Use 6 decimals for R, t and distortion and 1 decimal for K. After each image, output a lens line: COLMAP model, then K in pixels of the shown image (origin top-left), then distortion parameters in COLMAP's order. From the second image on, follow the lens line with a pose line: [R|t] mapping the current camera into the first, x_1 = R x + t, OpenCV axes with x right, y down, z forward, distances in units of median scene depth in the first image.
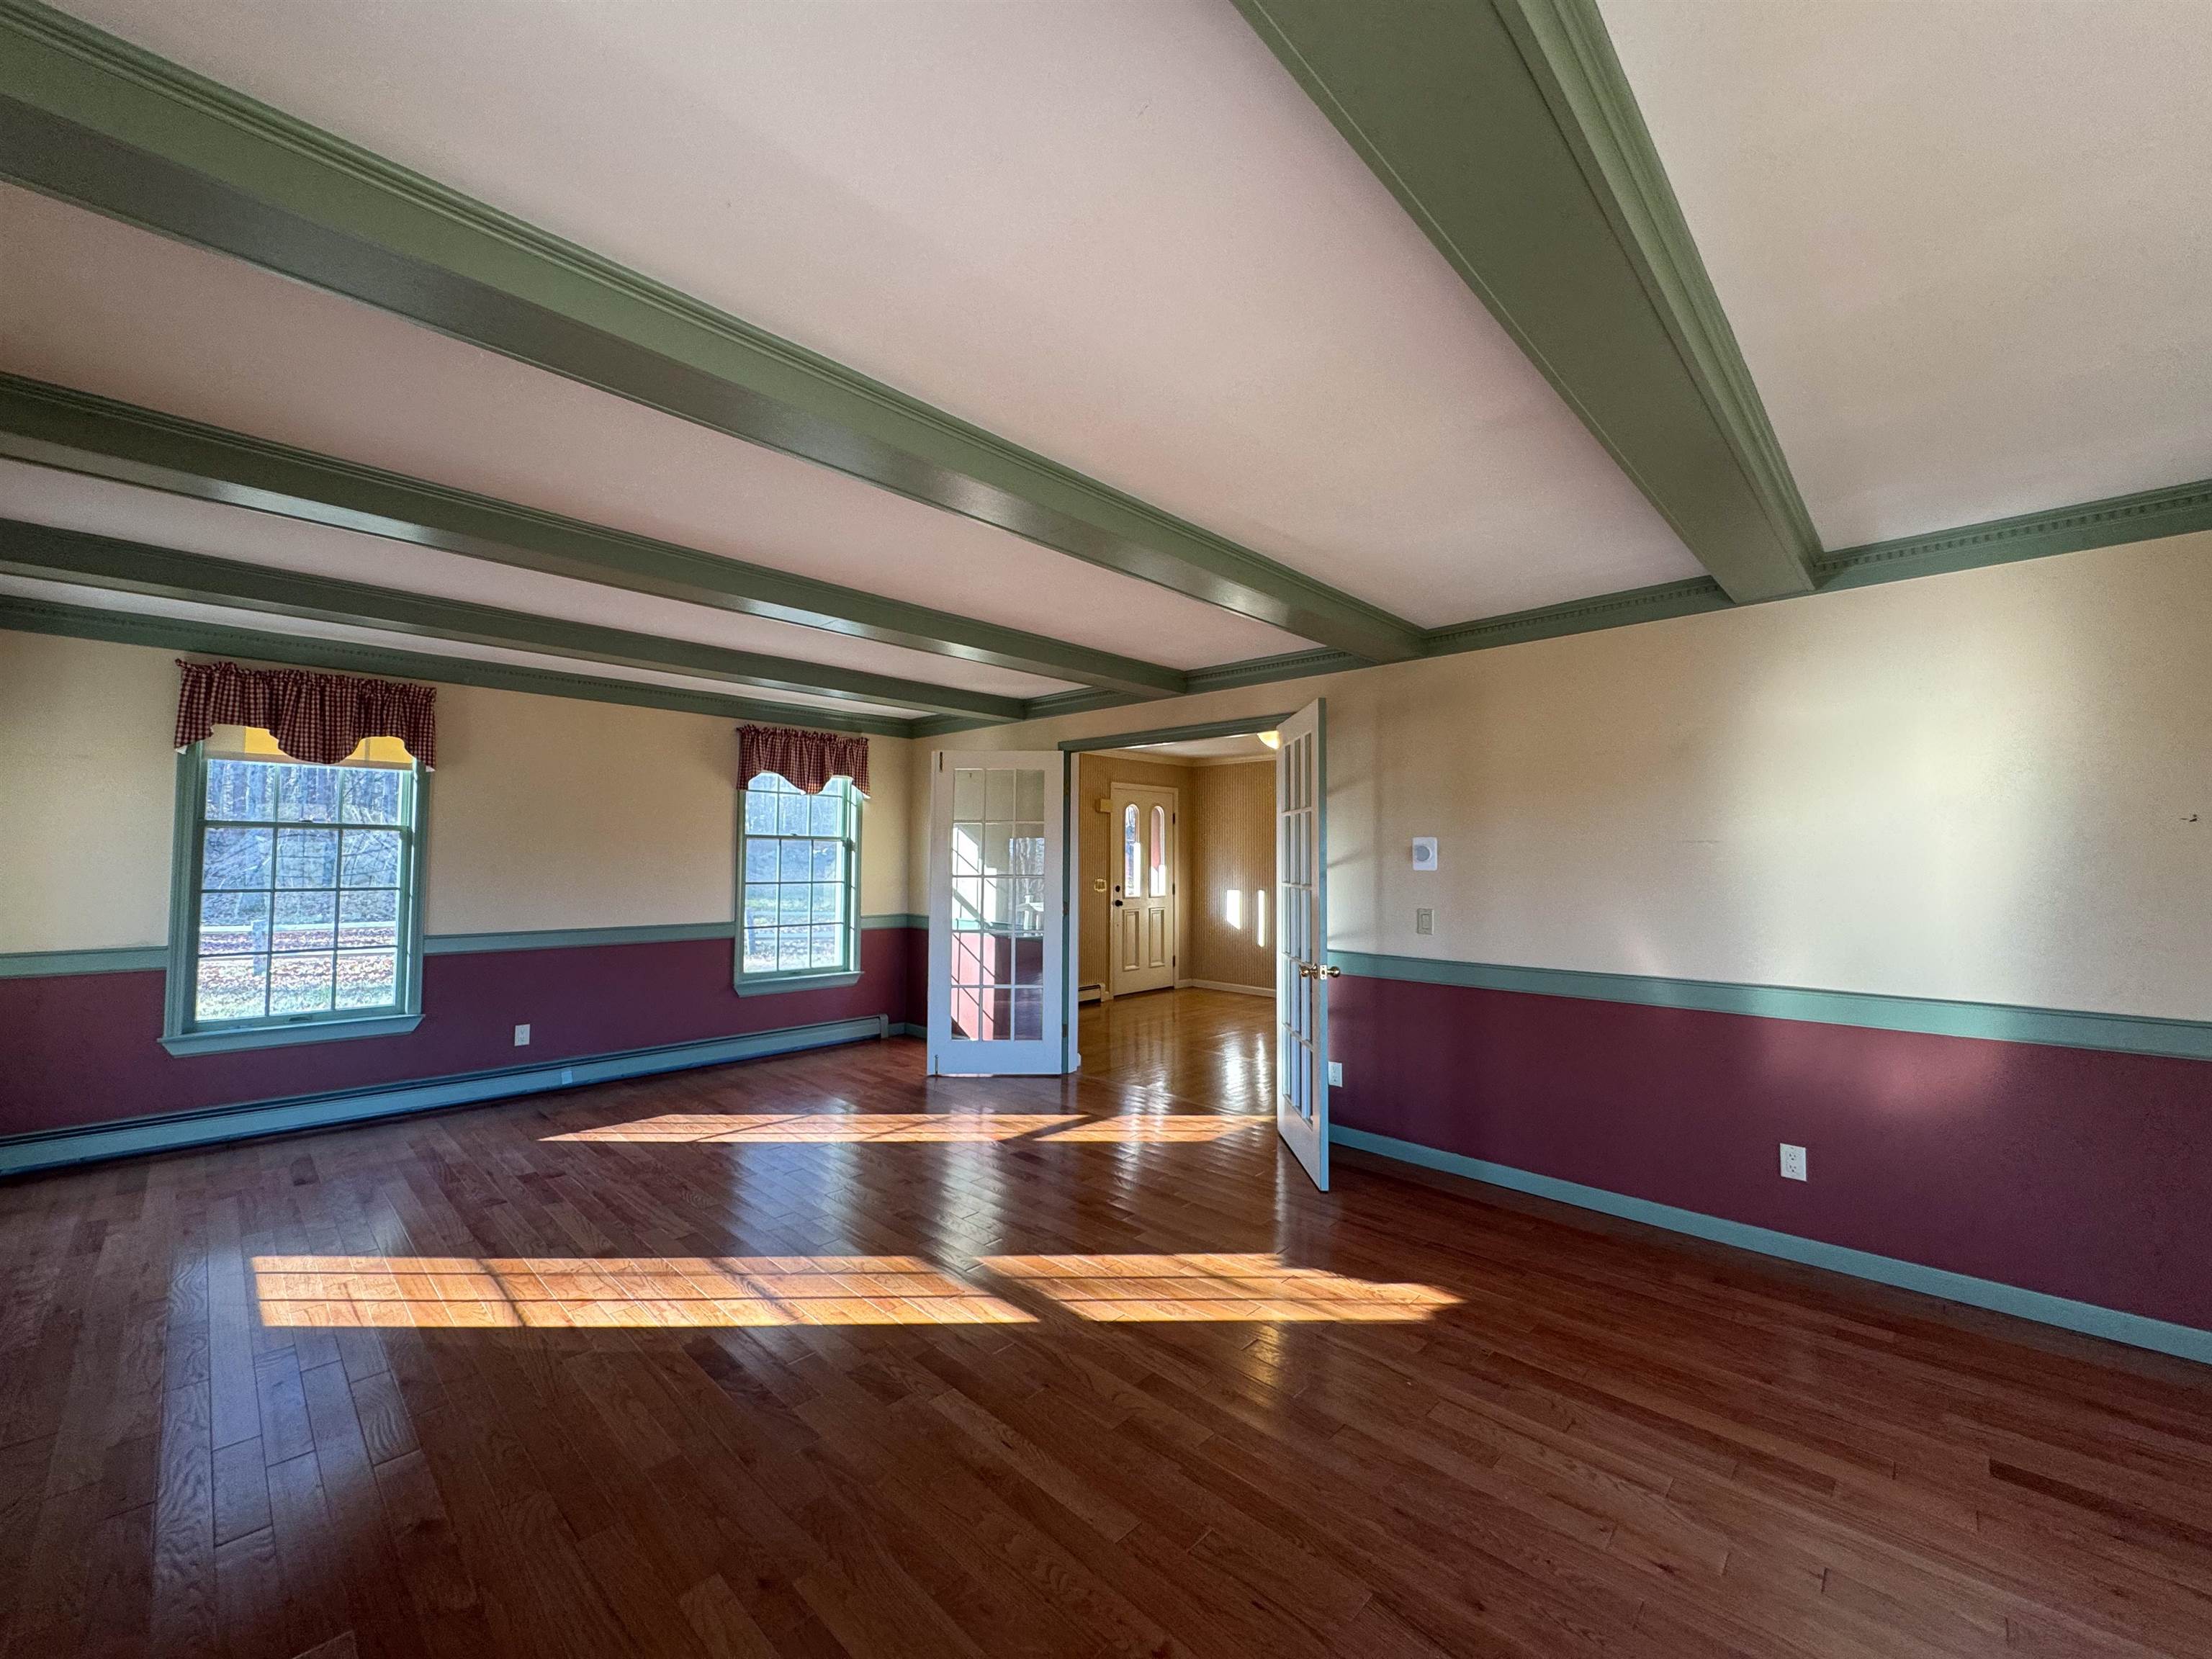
lens RADIAL K [[883.4, 0, 1095.1], [0, 883.4, 825.3], [0, 0, 1]] dist [-0.009542, 0.000396]
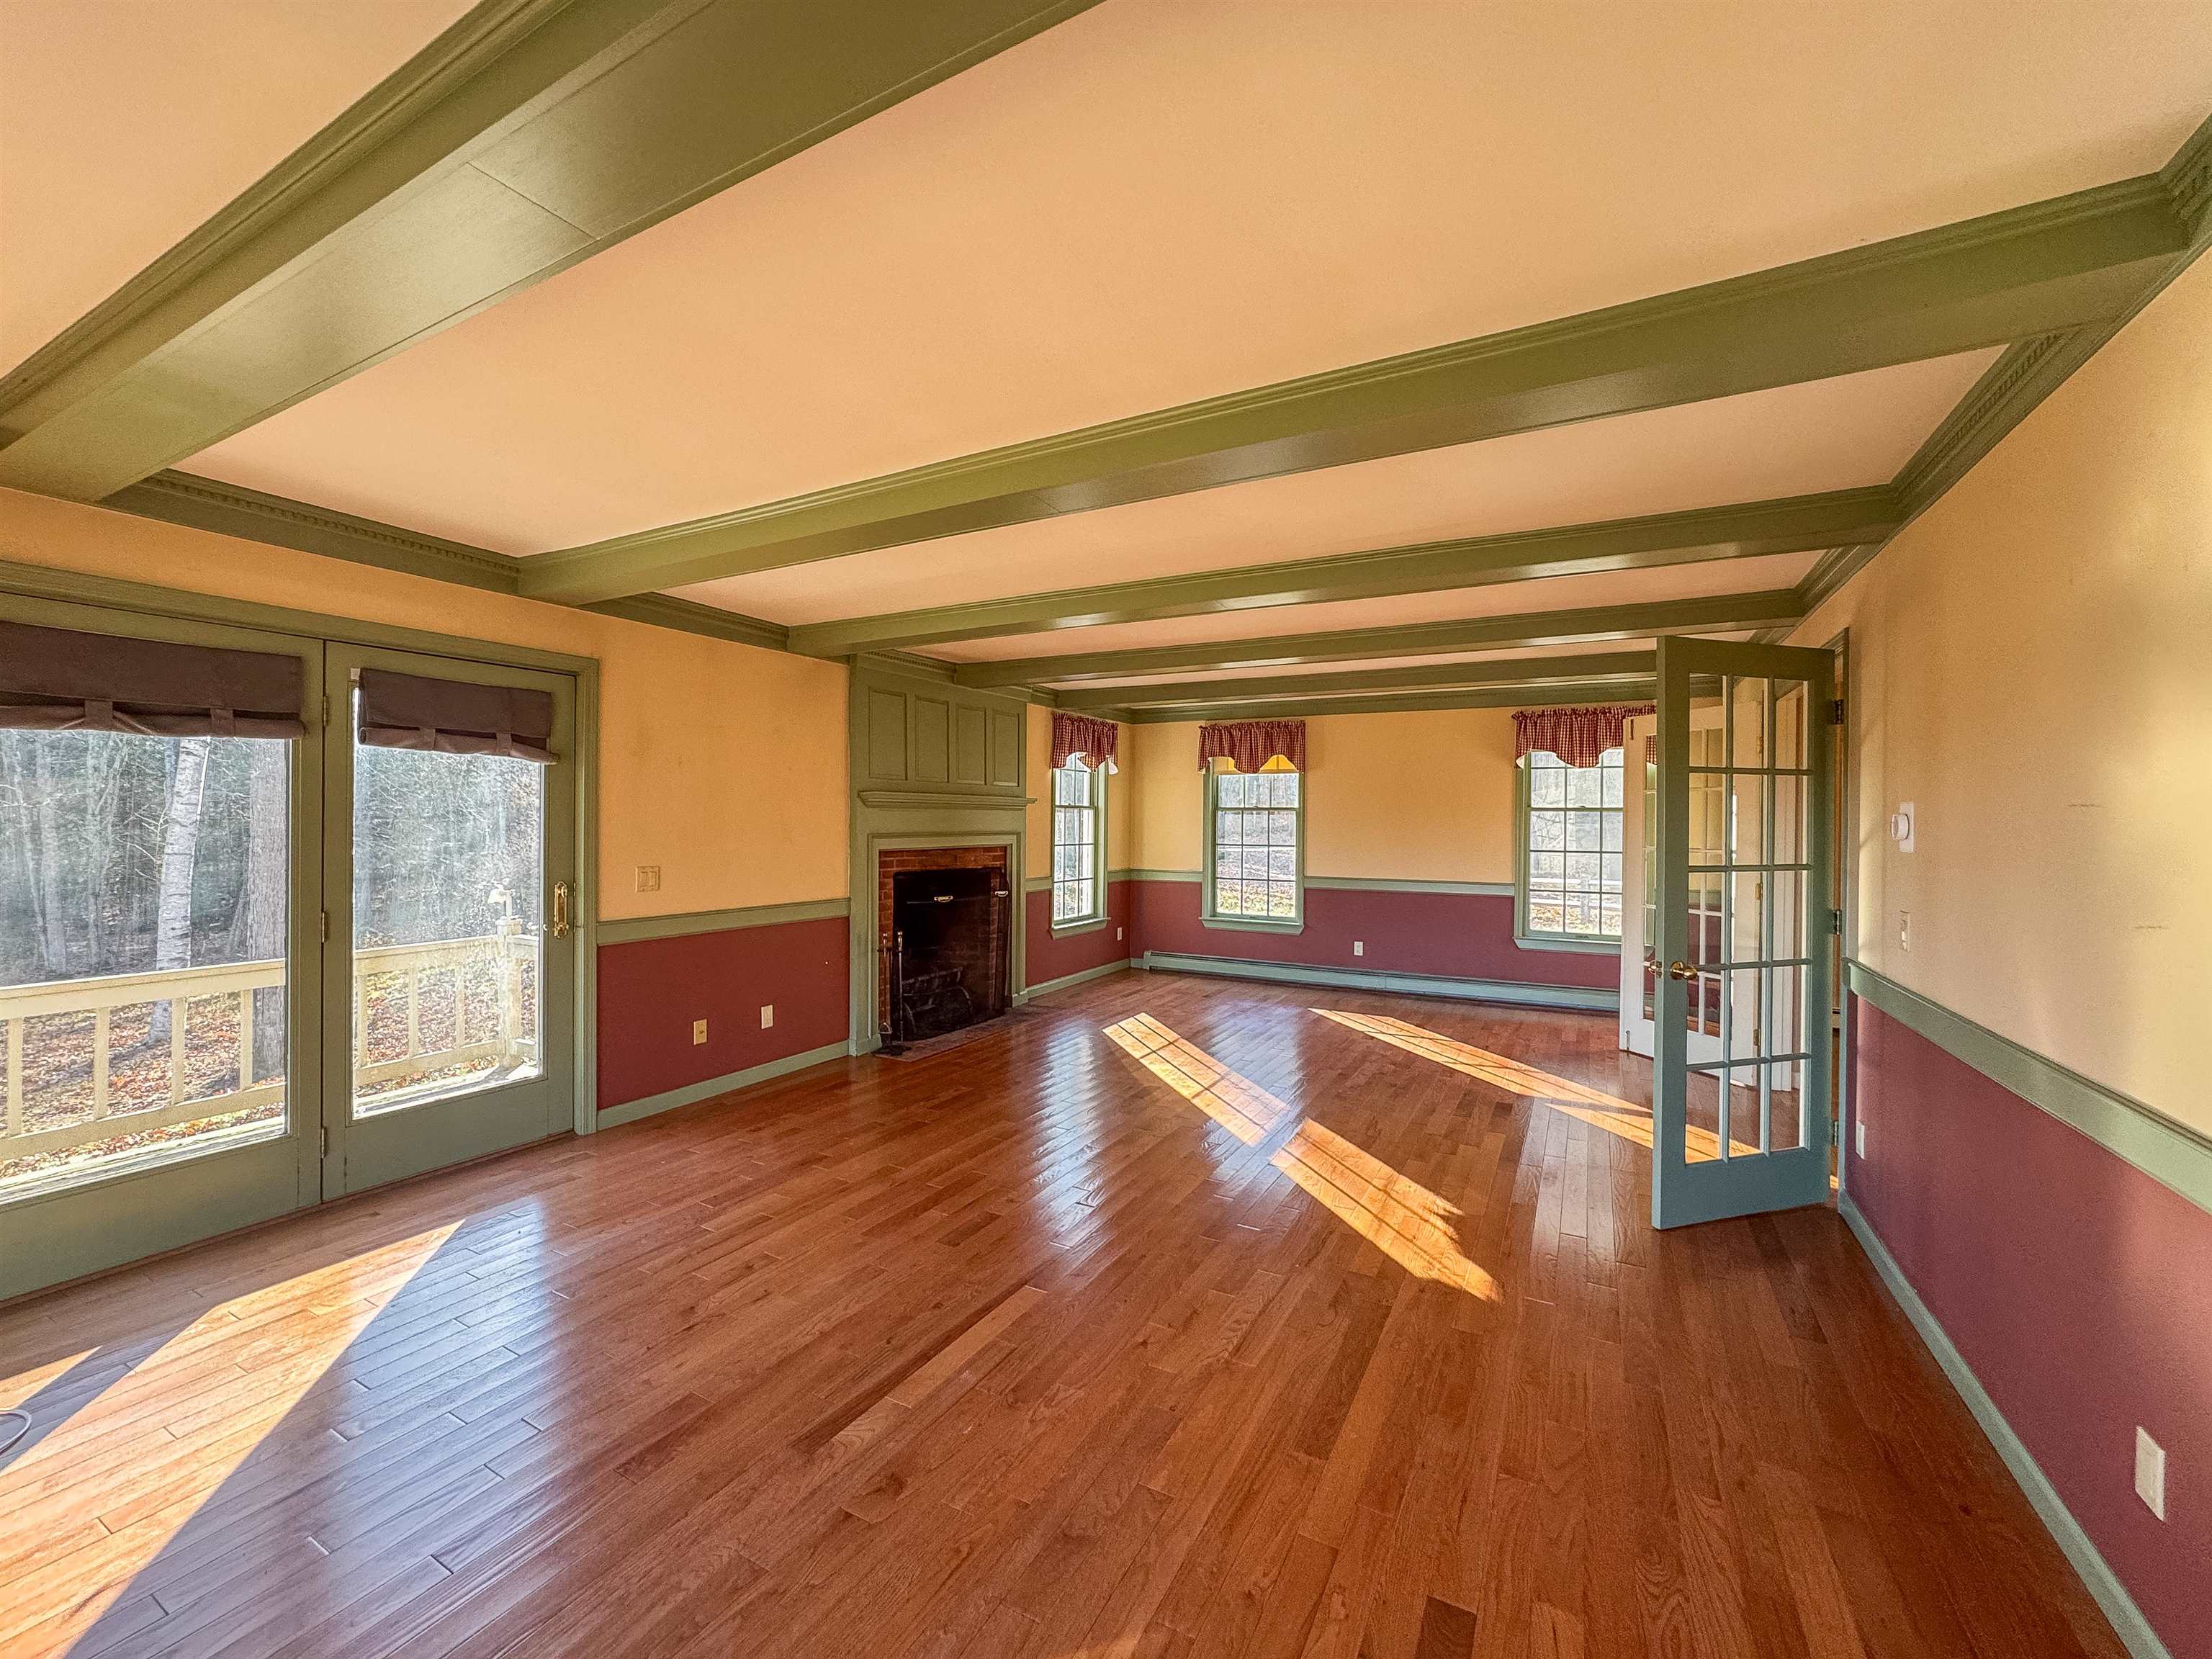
lens RADIAL K [[883.4, 0, 1095.1], [0, 883.4, 825.3], [0, 0, 1]] dist [-0.009542, 0.000396]
pose [[0.272397, 0.001449, -0.962184, 0.695470], [0.034161, 0.999354, 0.011176, 0.002247], [0.961578, -0.035913, 0.272172, 0.201855]]
